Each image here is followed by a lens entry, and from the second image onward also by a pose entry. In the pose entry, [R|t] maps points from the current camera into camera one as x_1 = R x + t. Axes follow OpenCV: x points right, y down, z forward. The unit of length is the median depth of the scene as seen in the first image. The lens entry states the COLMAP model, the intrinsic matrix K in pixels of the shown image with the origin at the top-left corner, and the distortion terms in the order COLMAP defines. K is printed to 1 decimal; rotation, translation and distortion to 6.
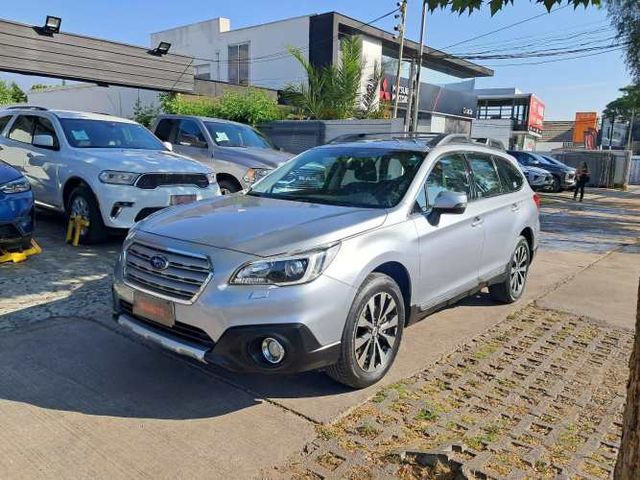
lens RADIAL K [[494.3, 0, 320.0], [0, 494.3, 240.0], [0, 0, 1]] dist [0.001332, -0.001022]
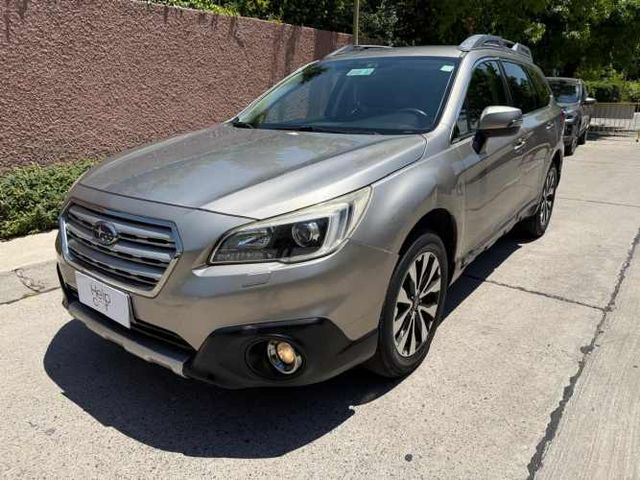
lens RADIAL K [[451.6, 0, 320.0], [0, 451.6, 240.0], [0, 0, 1]] dist [0.040294, -0.001668]
pose [[0.997602, -0.063861, 0.026669, -0.048767], [0.059372, 0.987748, 0.144322, -0.019197], [-0.035559, -0.142392, 0.989171, 0.381155]]
